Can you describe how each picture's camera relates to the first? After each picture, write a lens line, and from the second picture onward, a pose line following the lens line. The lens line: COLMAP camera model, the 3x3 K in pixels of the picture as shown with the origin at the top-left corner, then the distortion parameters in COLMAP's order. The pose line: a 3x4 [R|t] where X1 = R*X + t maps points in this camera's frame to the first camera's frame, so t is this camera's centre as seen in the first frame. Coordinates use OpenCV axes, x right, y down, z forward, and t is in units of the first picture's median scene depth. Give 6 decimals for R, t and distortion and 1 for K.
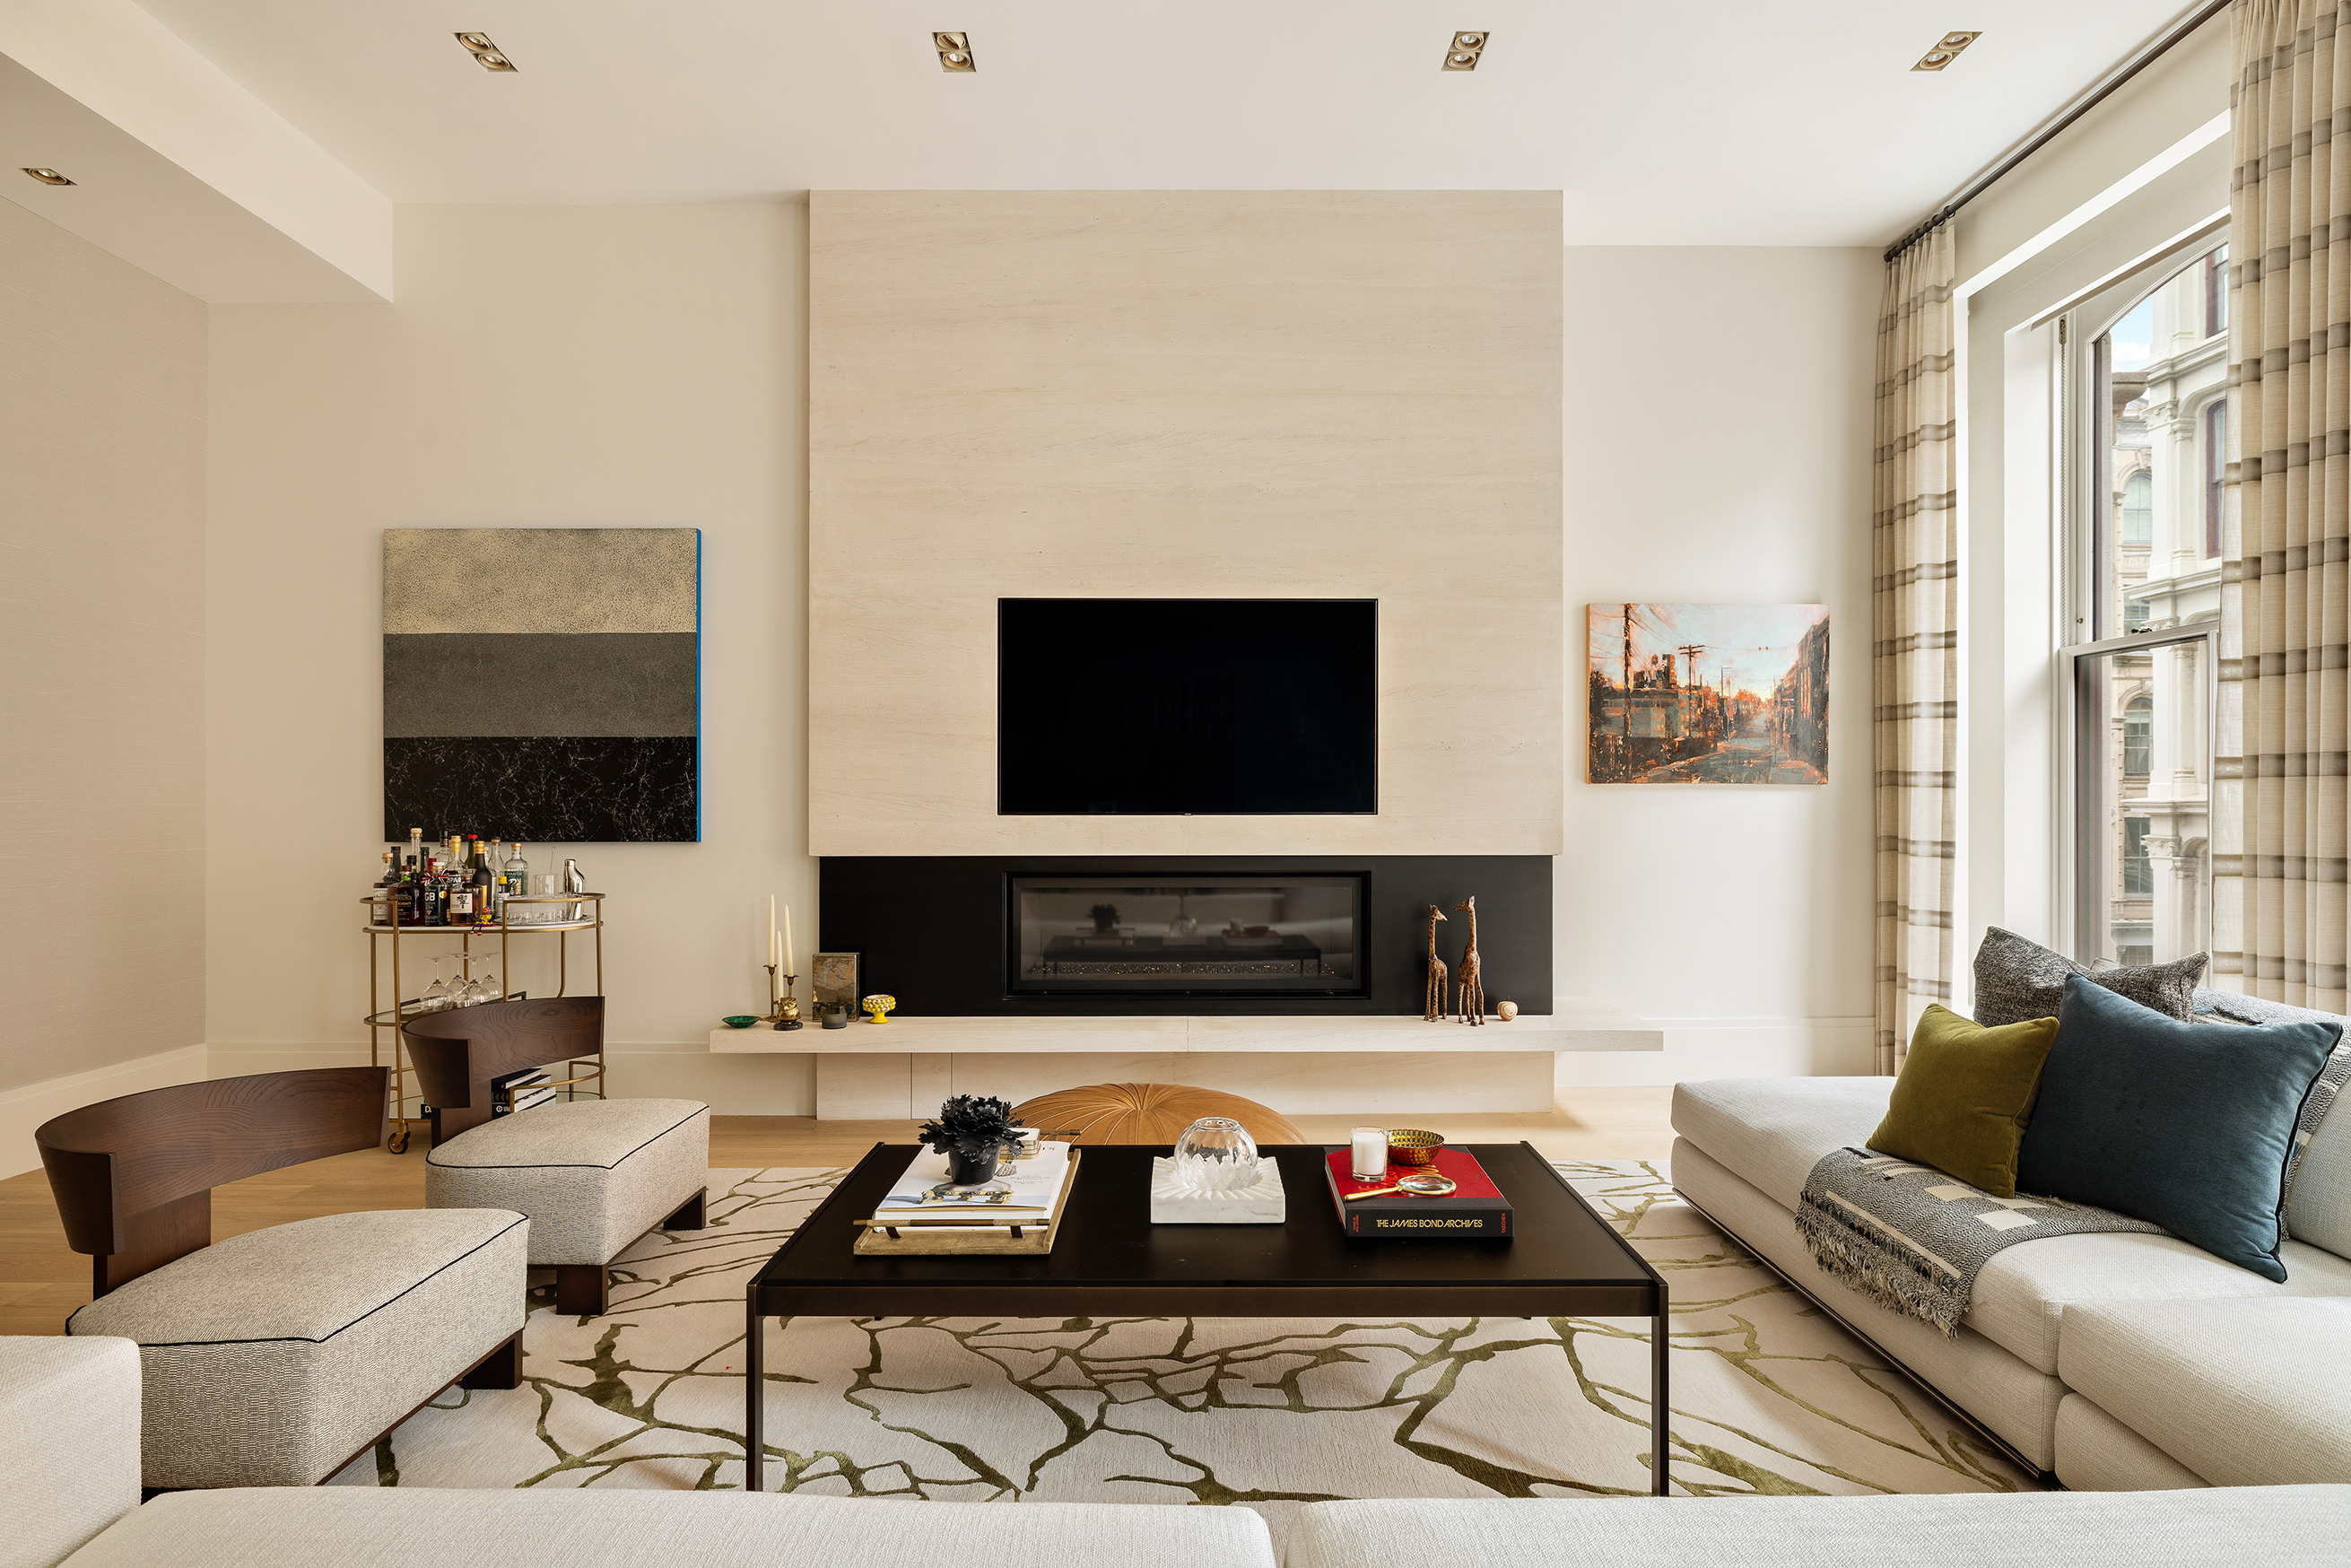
lens RADIAL K [[1239.1, 0, 1179.9], [0, 1239.1, 803.9], [0, 0, 1]] dist [-0.007397, 0.000771]
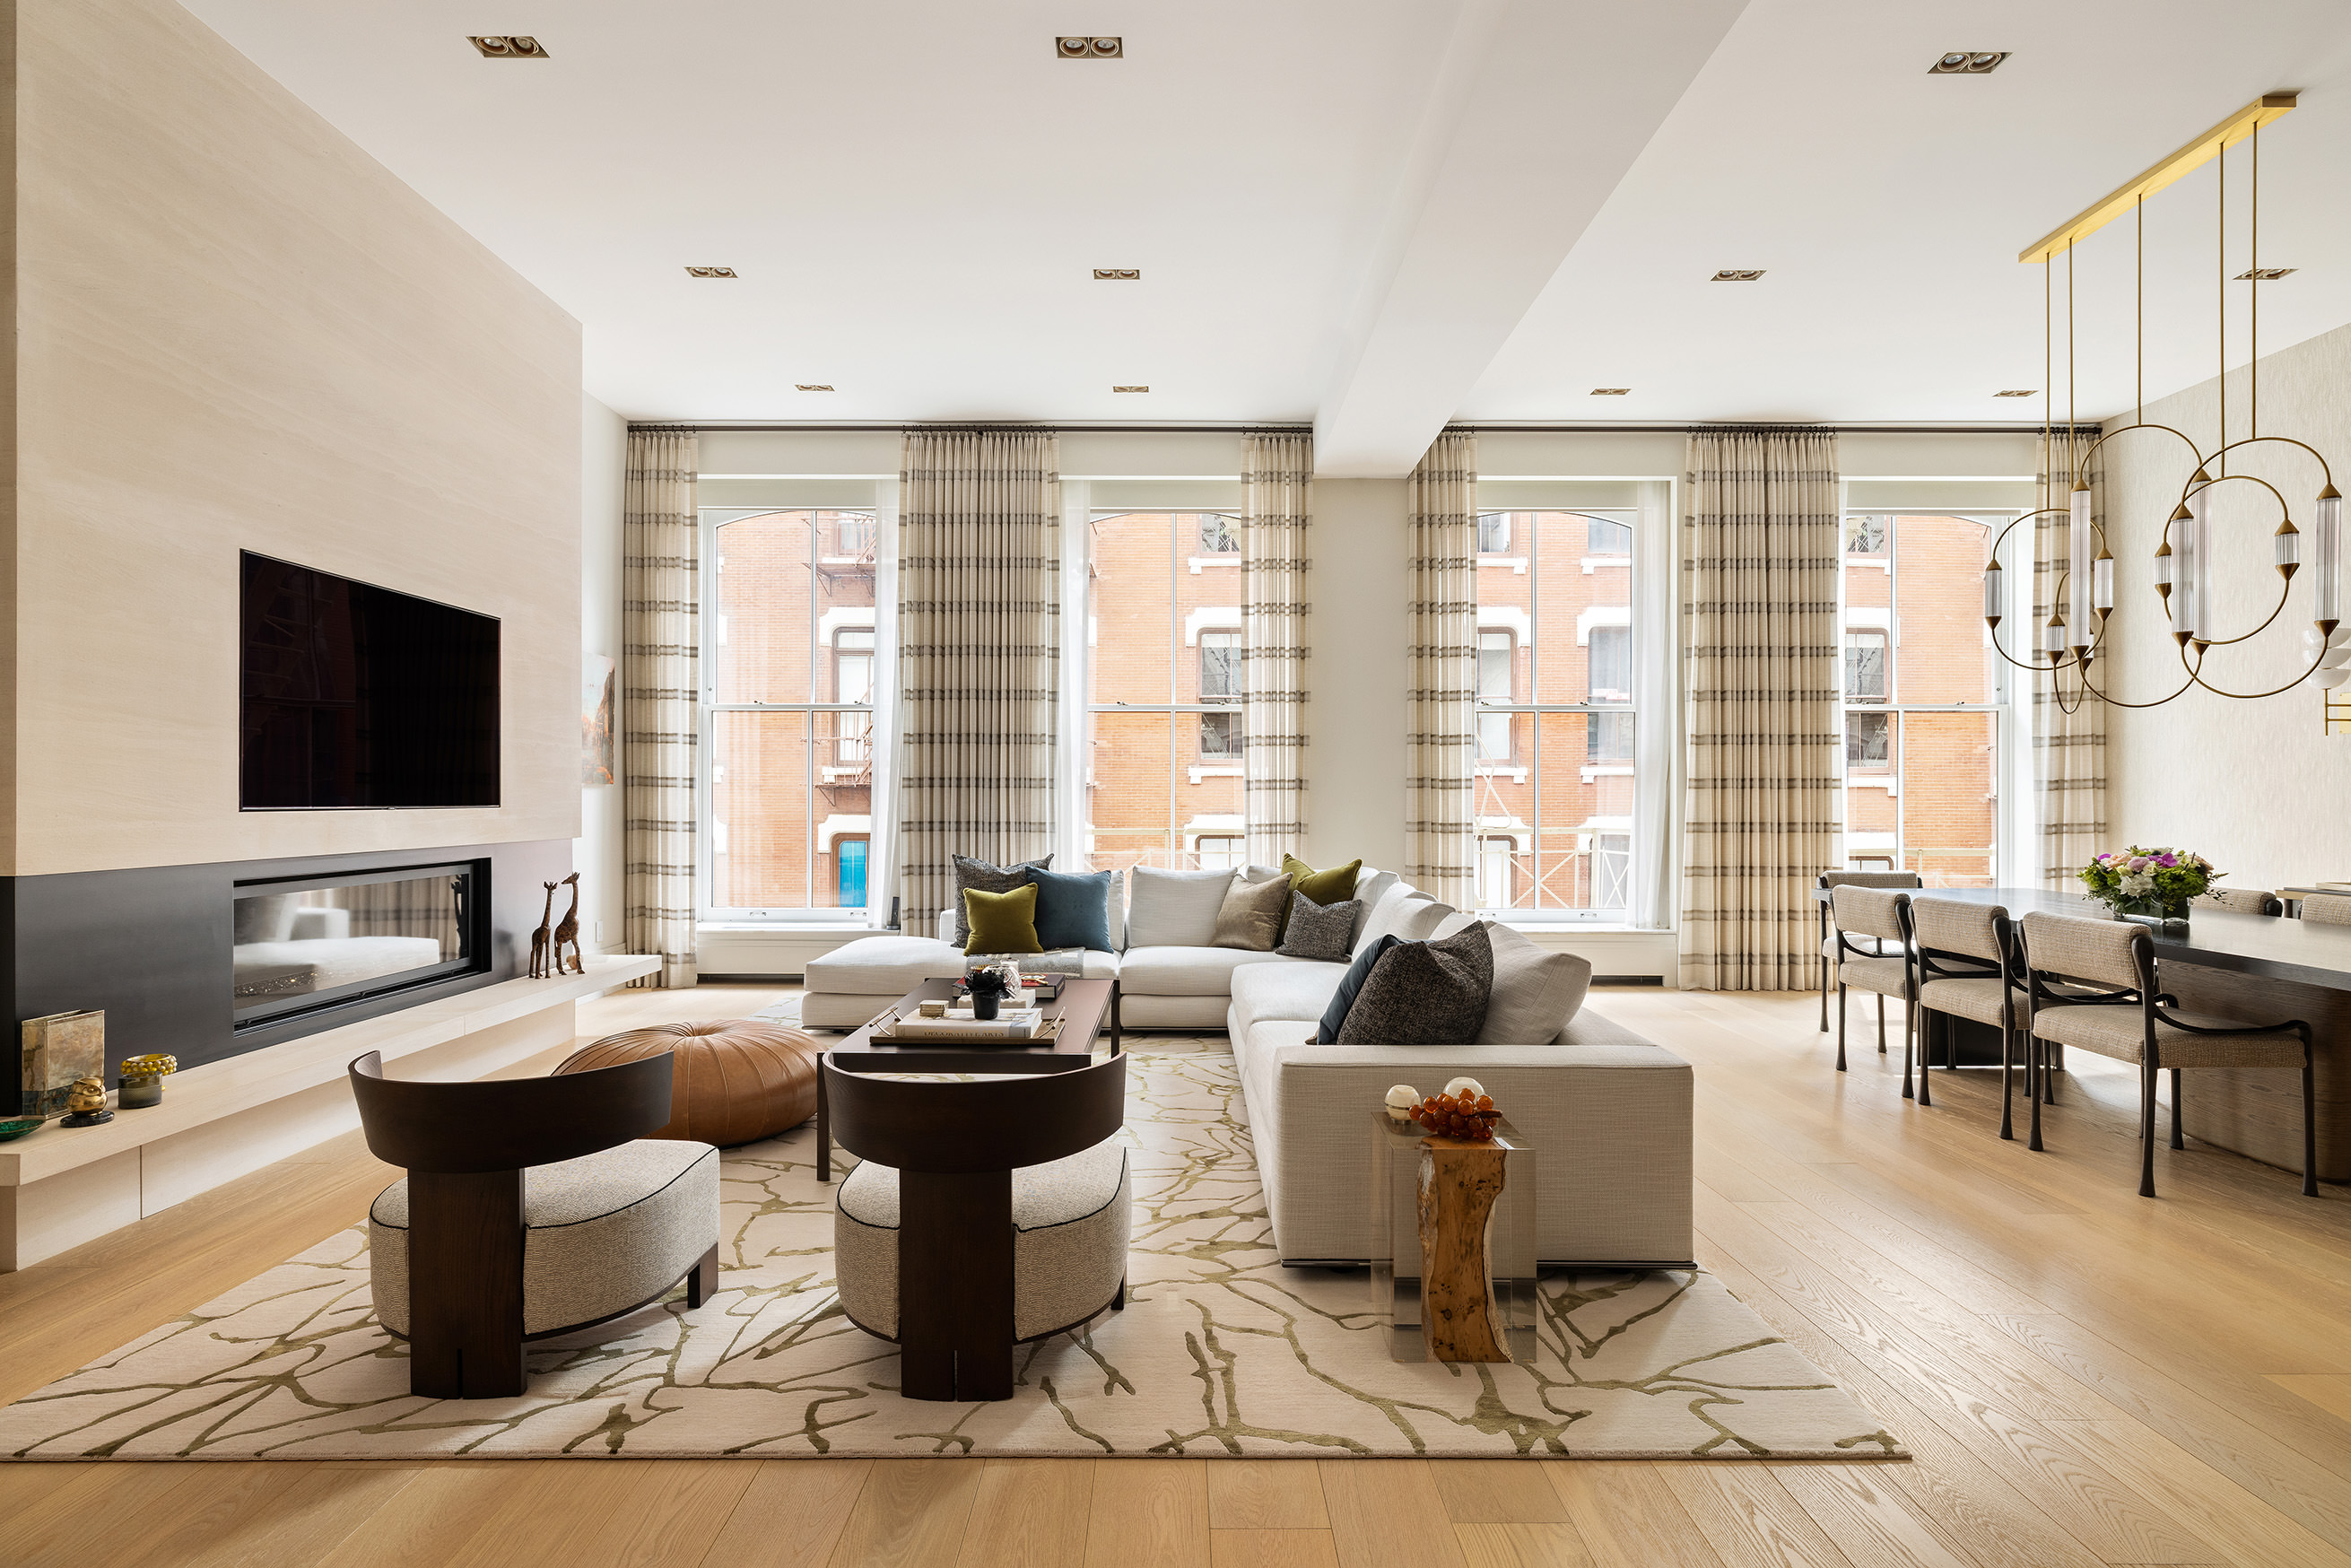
lens RADIAL K [[1187.3, 0, 1161.8], [0, 1187.3, 804.5], [0, 0, 1]] dist [-0.004354, 0.000750]
pose [[0.013058, -0.005520, 0.999899, -0.914295], [-0.004517, 0.999974, 0.005580, -0.002301], [-0.999905, -0.004589, 0.013033, 0.366341]]
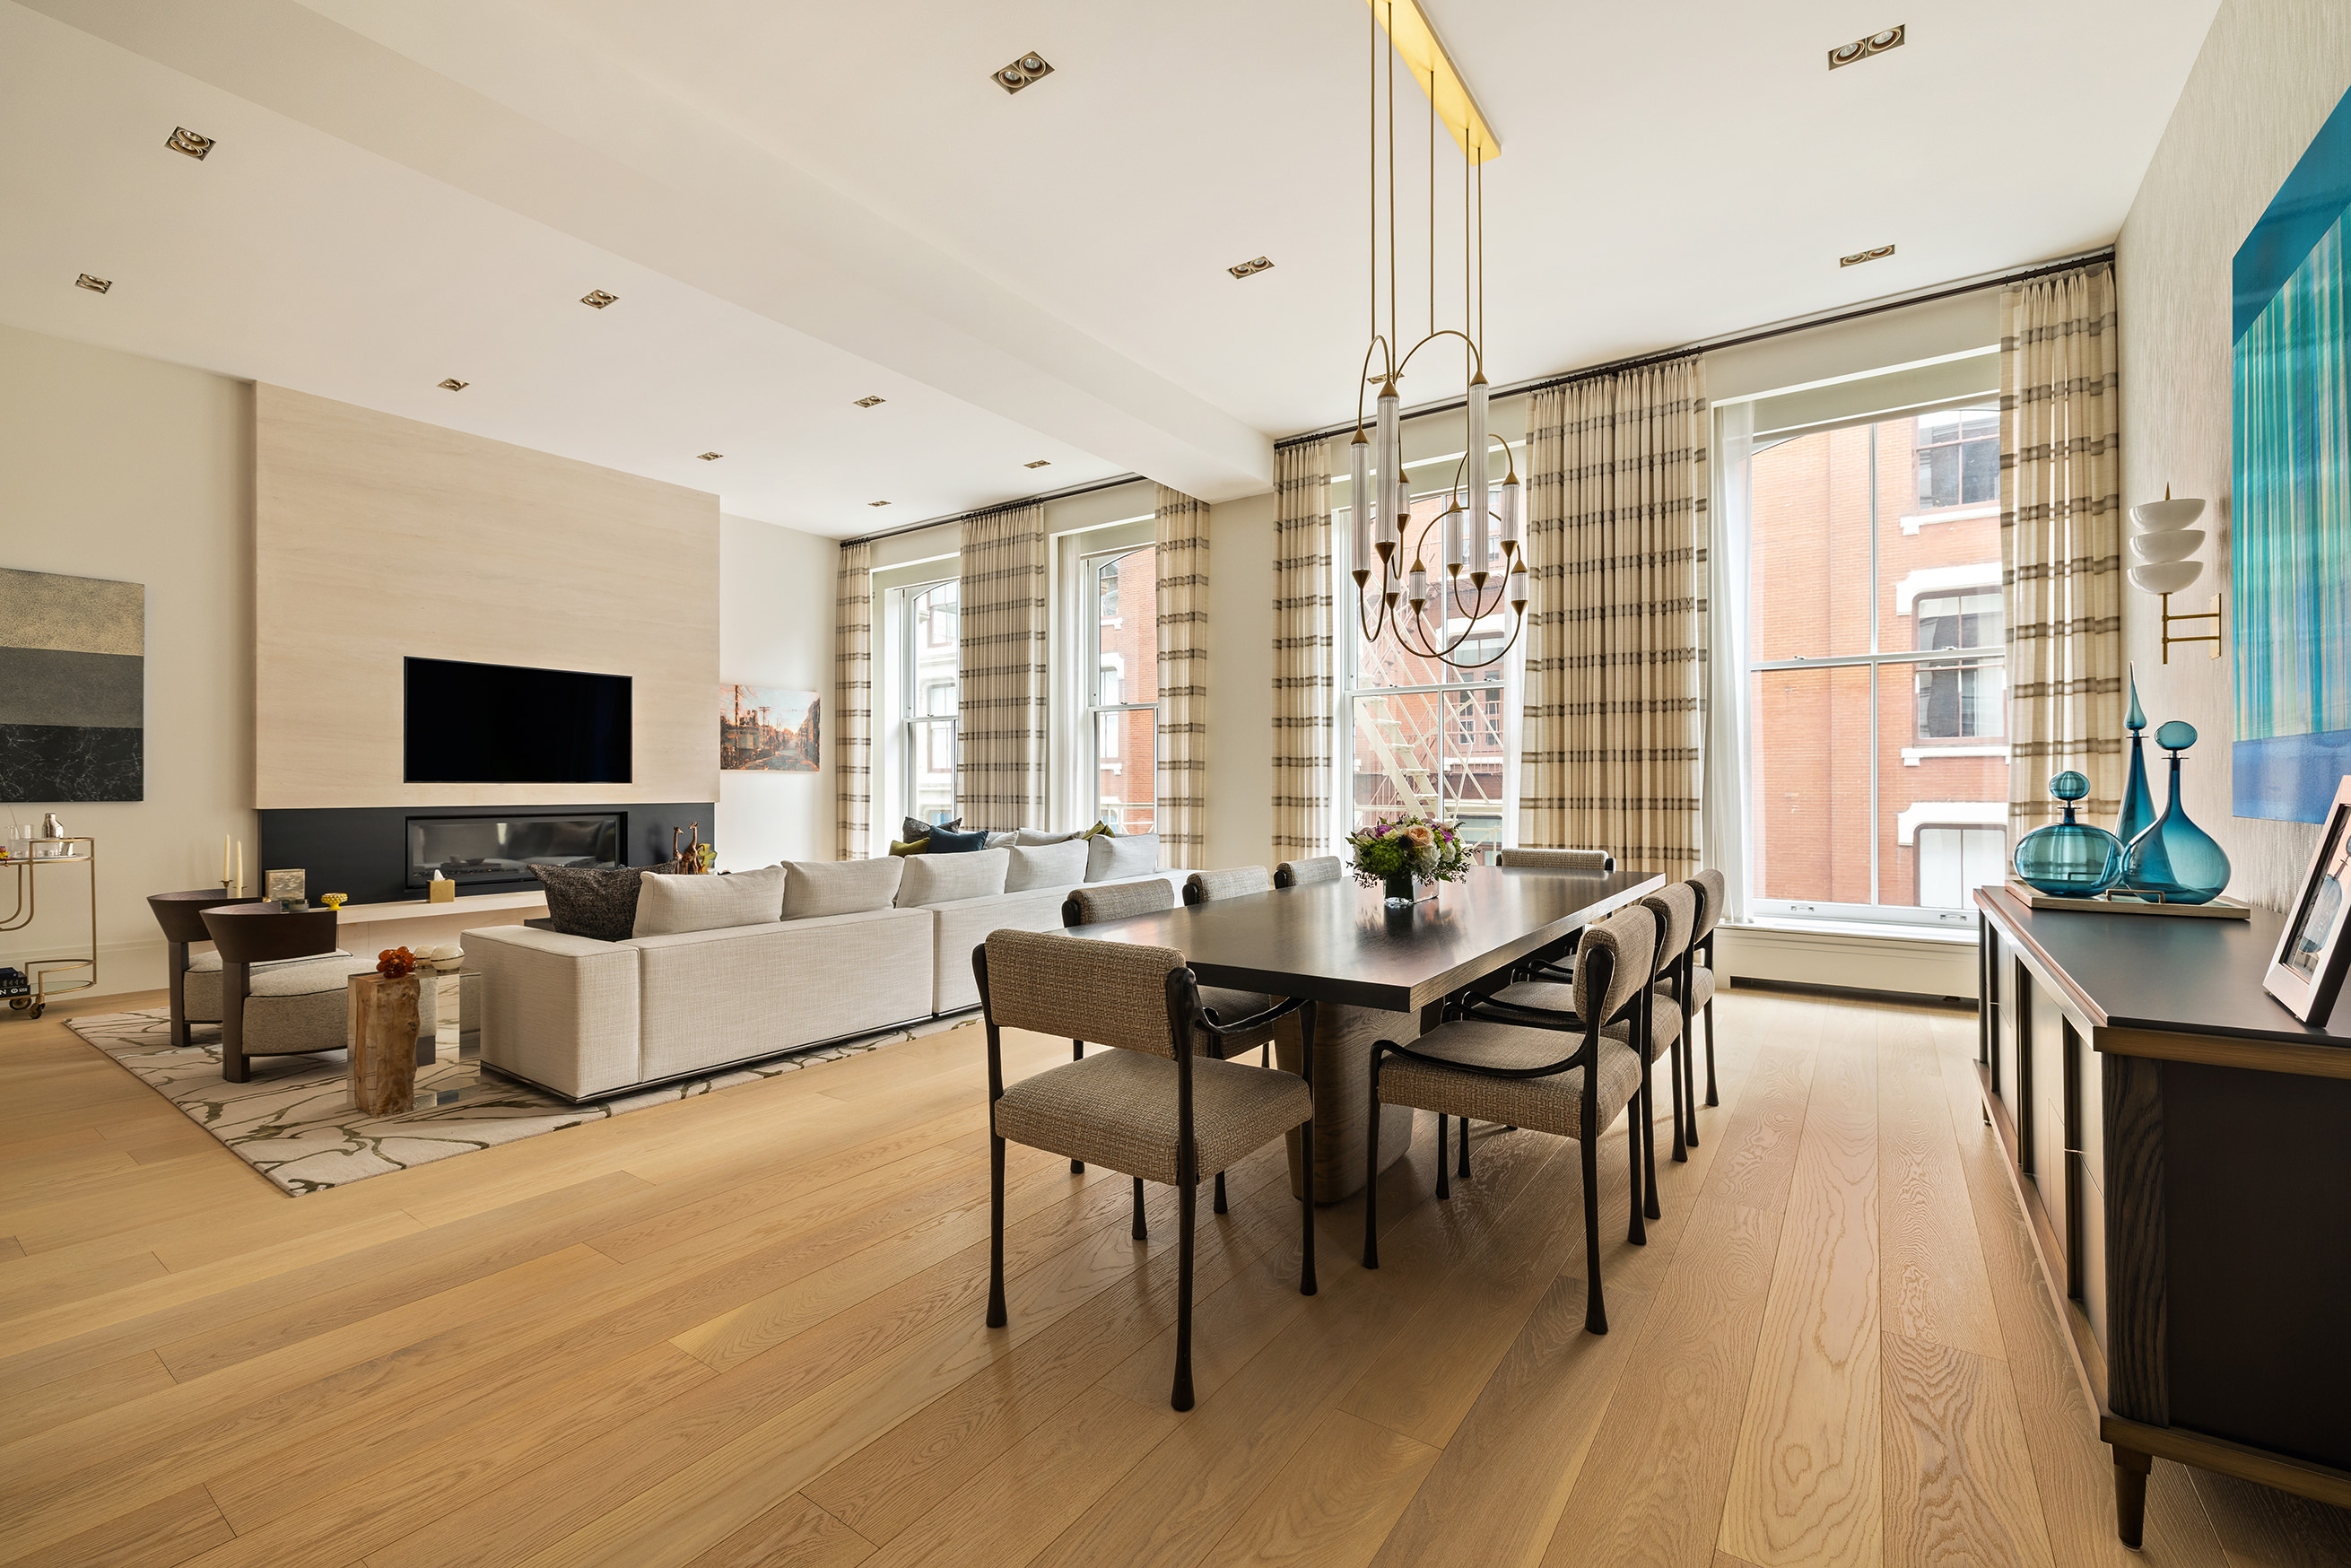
lens RADIAL K [[999.3, 0, 1172.4], [0, 999.3, 786.7], [0, 0, 1]] dist [0.002564, 0.000116]
pose [[0.588351, 0.000651, 0.808605, -0.629407], [-0.001652, 0.999999, 0.000397, 0.011467], [-0.808604, -0.001569, 0.588351, -0.660637]]
